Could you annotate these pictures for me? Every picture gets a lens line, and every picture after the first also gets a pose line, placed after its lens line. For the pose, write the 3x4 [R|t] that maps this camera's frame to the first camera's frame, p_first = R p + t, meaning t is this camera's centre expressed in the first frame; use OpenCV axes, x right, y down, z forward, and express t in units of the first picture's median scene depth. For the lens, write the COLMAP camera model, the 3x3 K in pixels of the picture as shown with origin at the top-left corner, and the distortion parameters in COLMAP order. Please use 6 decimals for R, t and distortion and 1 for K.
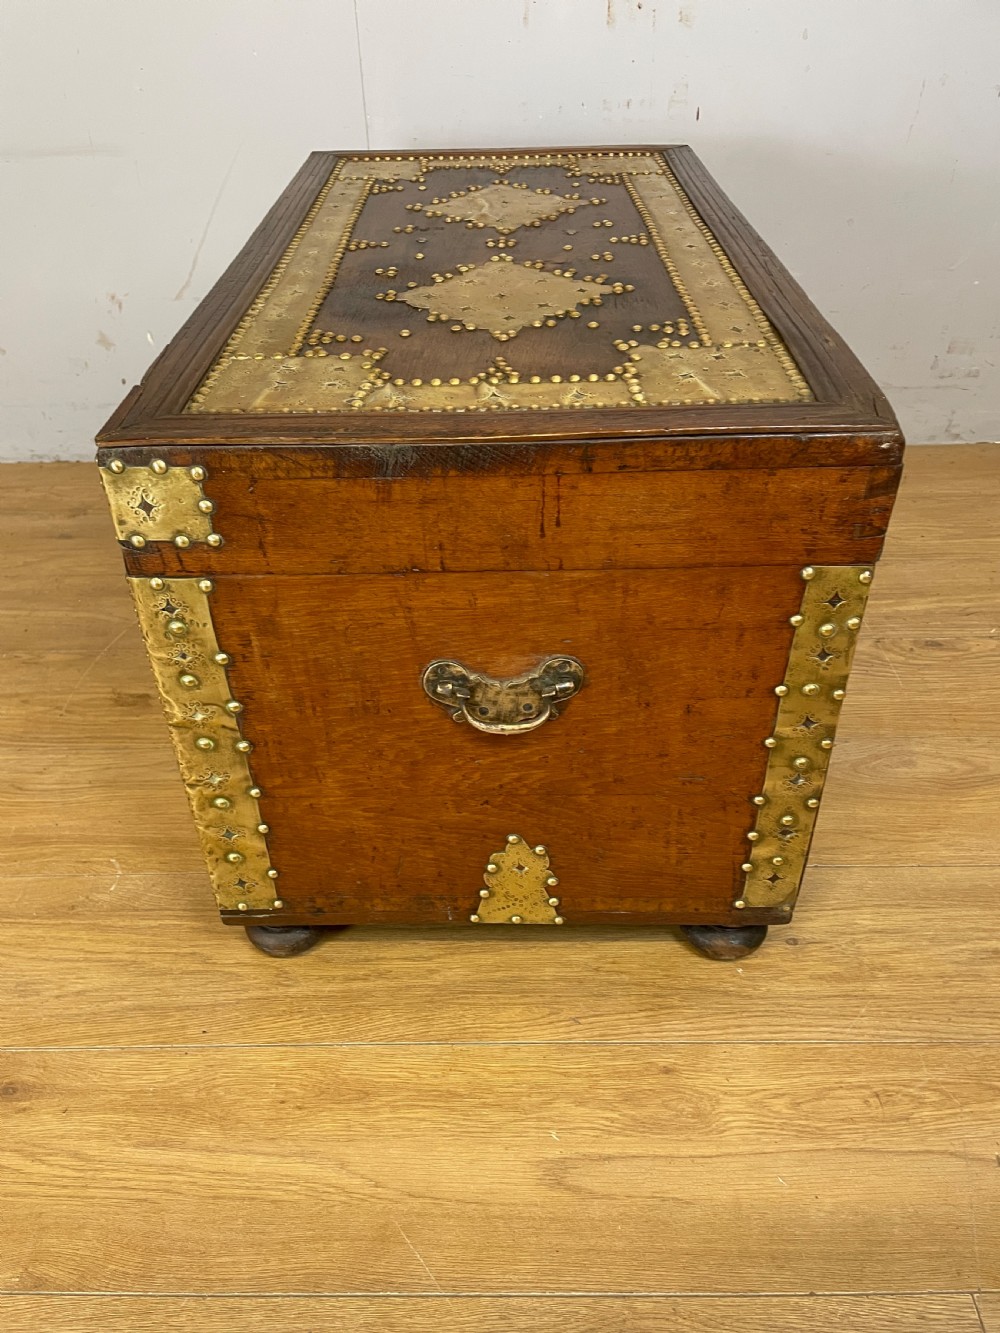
lens RADIAL K [[1000.0, 0, 497.8], [0, 1000.0, 670.3], [0, 0, 1]] dist [0.100841, -0.122658]
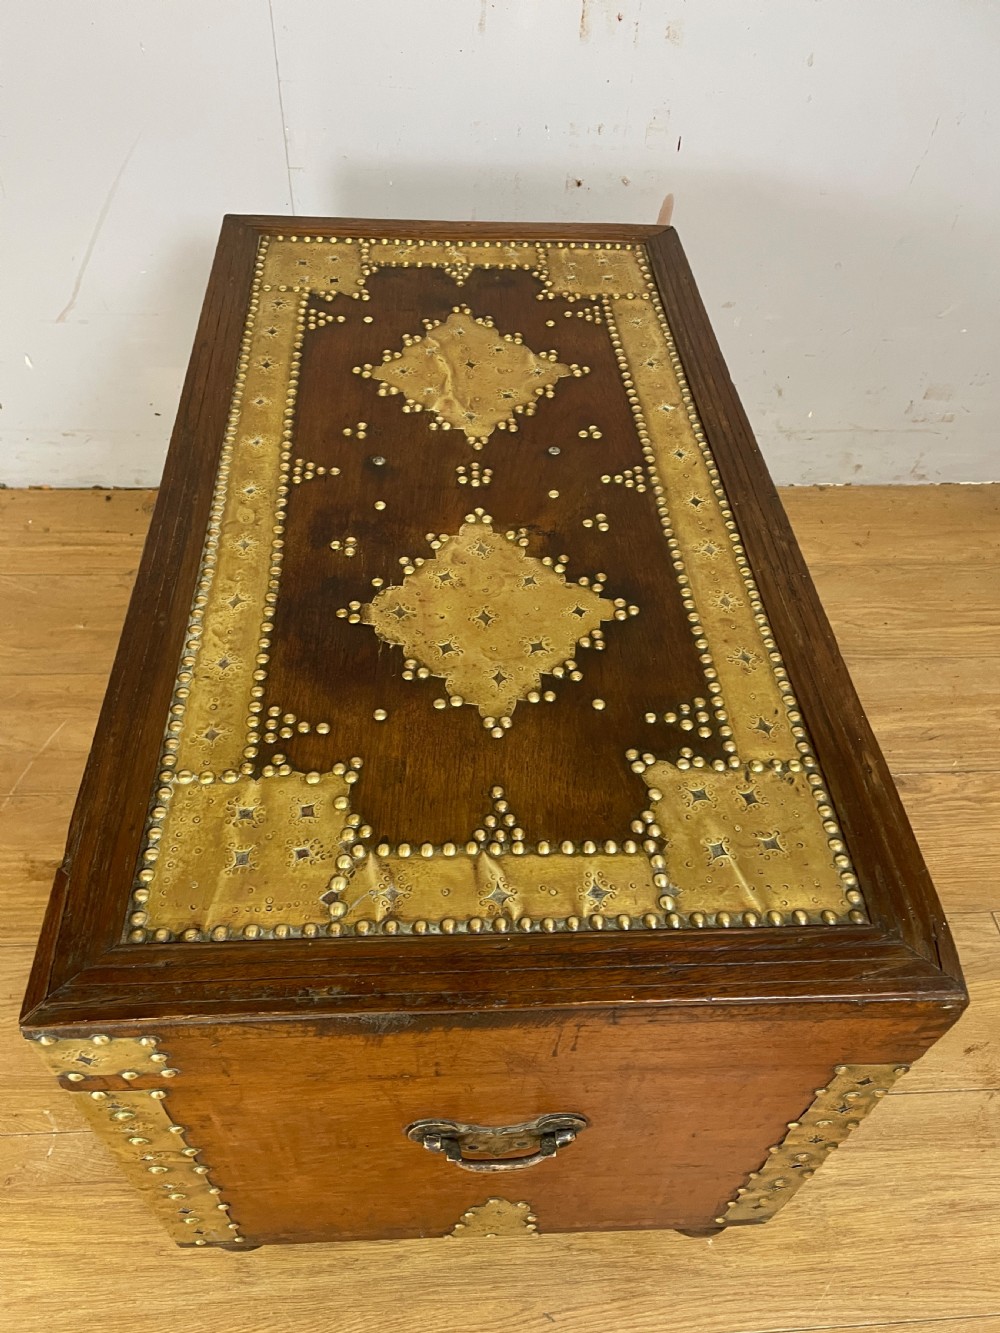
lens RADIAL K [[1000.0, 0, 497.8], [0, 1000.0, 670.3], [0, 0, 1]] dist [0.100841, -0.122658]
pose [[0.995595, -0.005995, 0.093563, -0.062391], [-0.013010, 0.979464, 0.201199, -0.470370], [-0.092848, -0.201530, 0.975072, 0.155354]]
